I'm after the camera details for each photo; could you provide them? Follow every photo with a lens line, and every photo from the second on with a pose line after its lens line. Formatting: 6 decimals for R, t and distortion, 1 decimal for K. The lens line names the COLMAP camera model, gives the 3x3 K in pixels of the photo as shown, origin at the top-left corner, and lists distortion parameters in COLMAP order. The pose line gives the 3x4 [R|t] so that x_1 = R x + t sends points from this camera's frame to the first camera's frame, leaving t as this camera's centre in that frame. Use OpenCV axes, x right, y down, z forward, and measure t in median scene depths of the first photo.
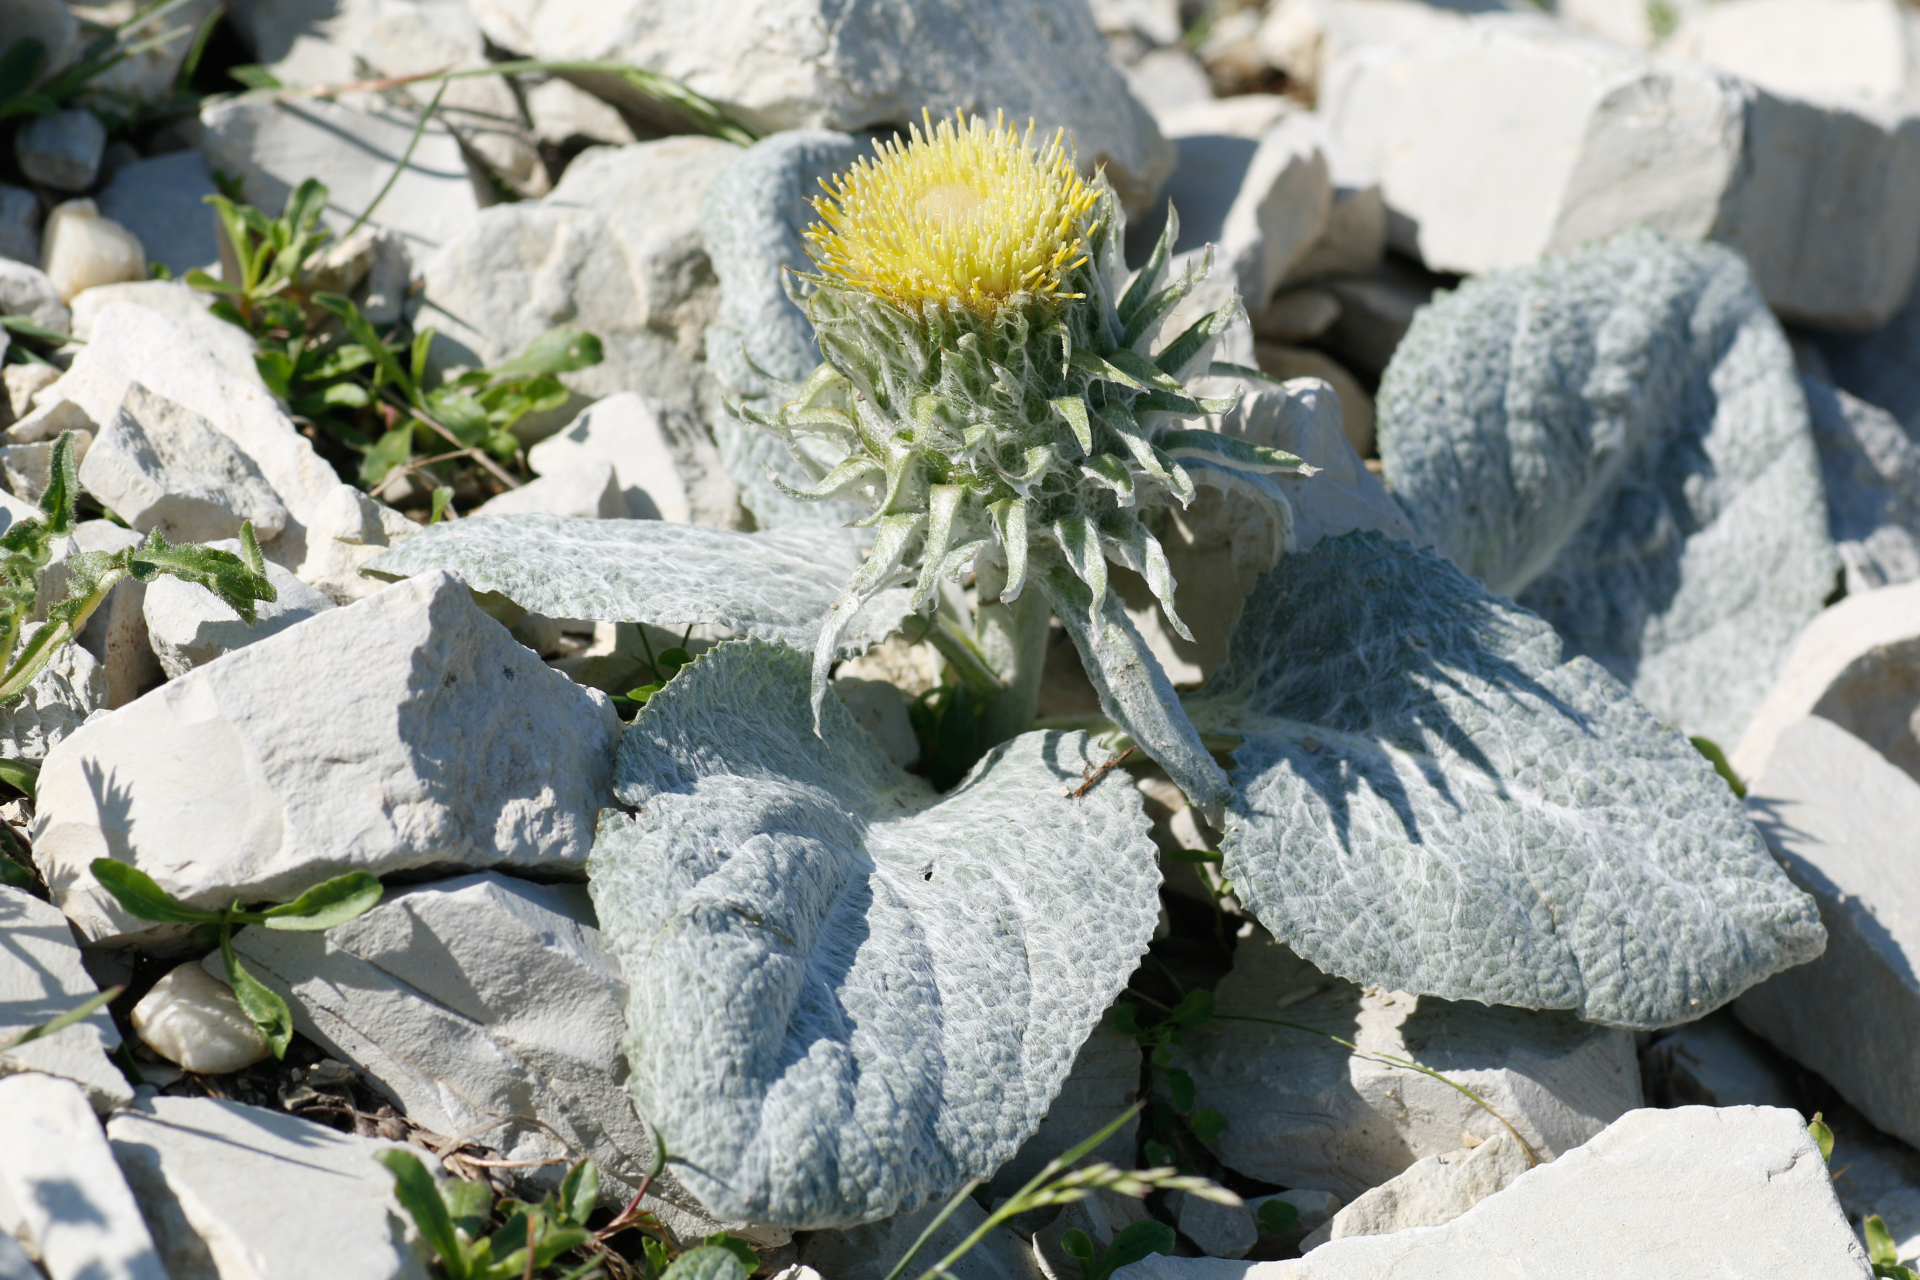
lens RADIAL K [[9044.8, 0, 969.5], [0, 9044.8, 644.3], [0, 0, 1]] dist [0.190799, 0.000000]
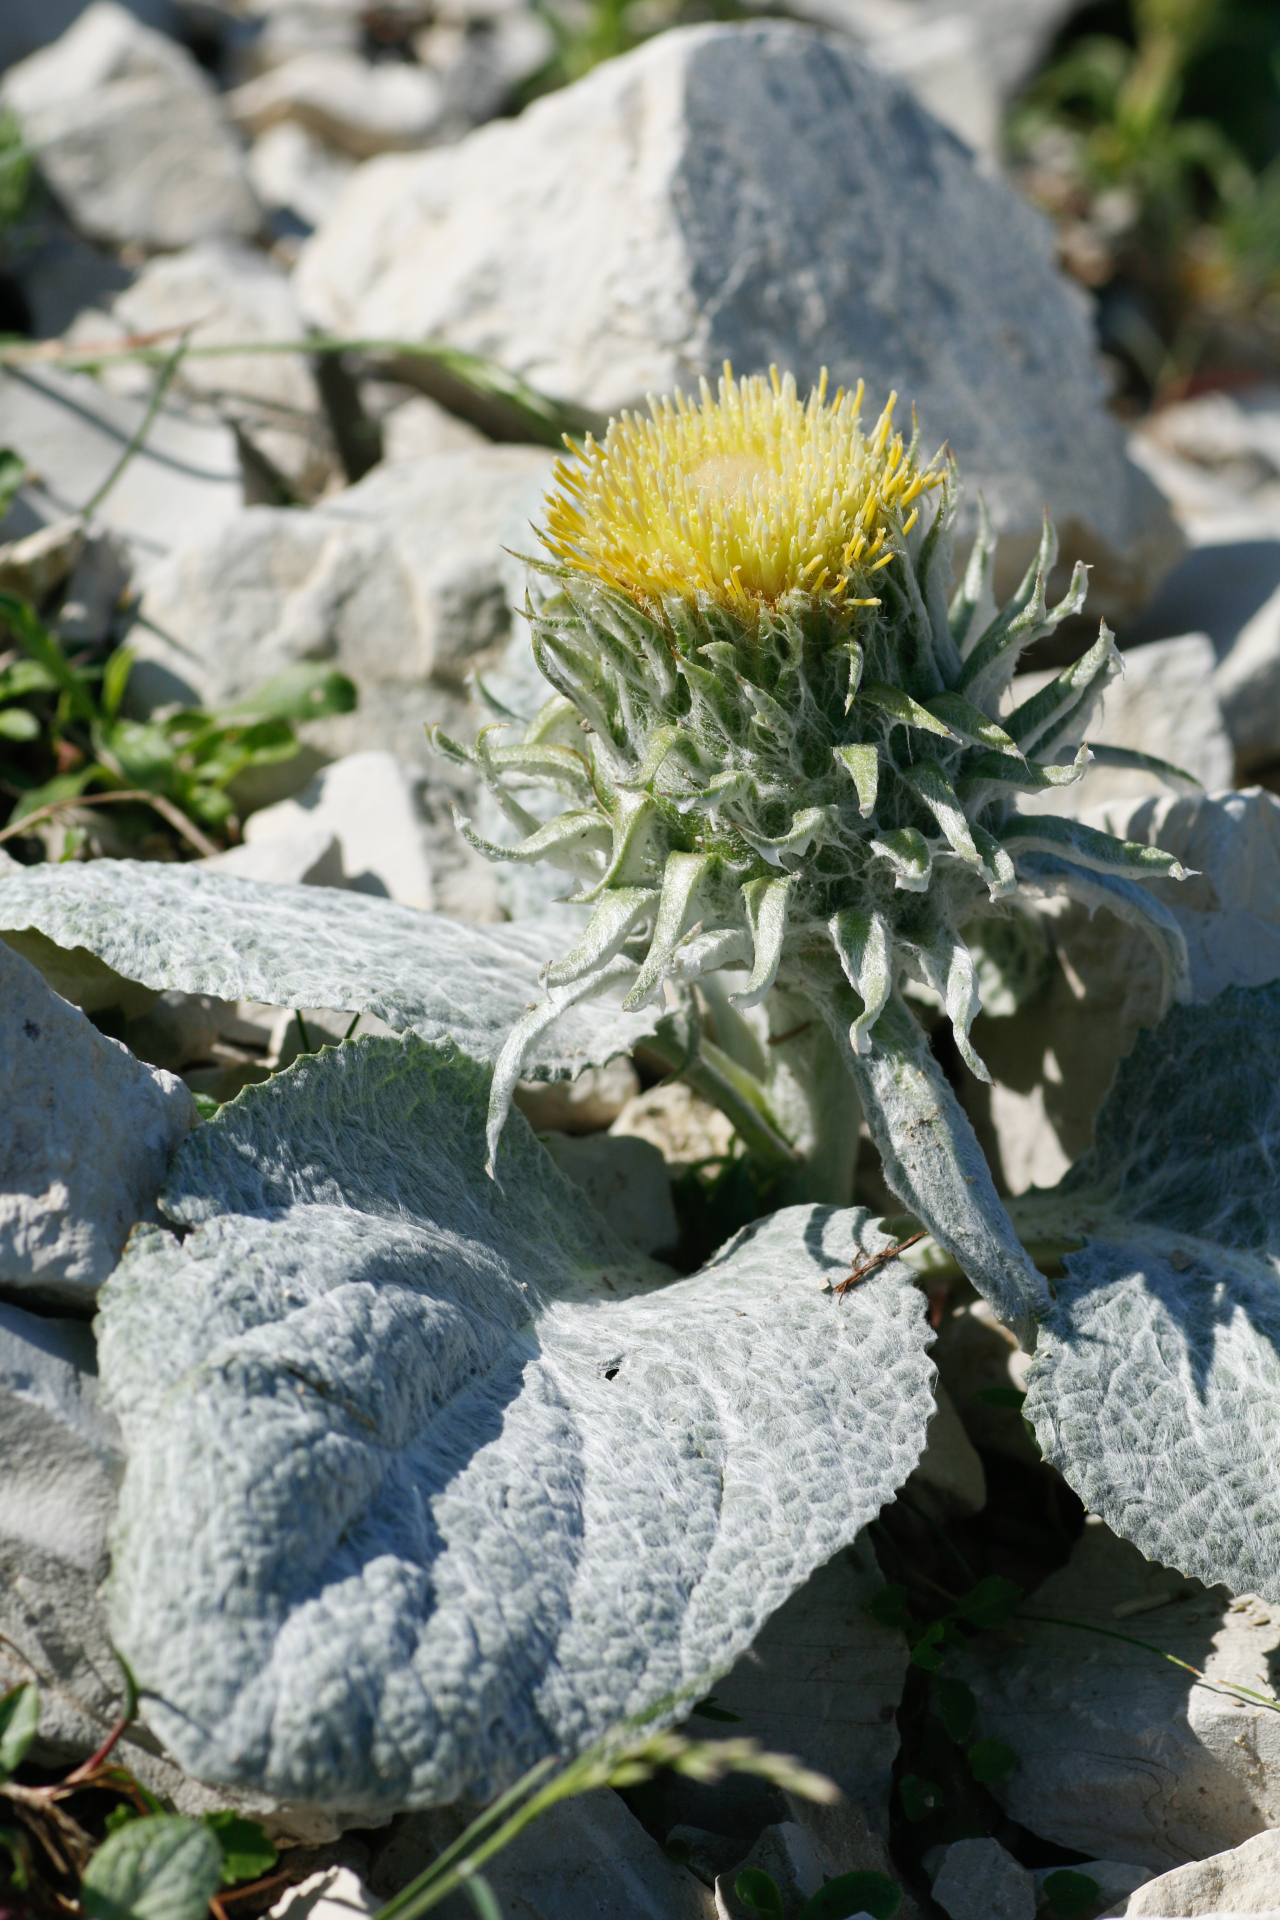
lens RADIAL K [[9044.8, 0, 625.4], [0, 9044.8, 952.5], [0, 0, 1]] dist [0.190799, 0.000000]
pose [[0.985706, 0.079065, -0.148767, 0.102803], [-0.090524, 0.993296, -0.071890, 0.044142], [0.142086, 0.084330, 0.986256, 0.268469]]
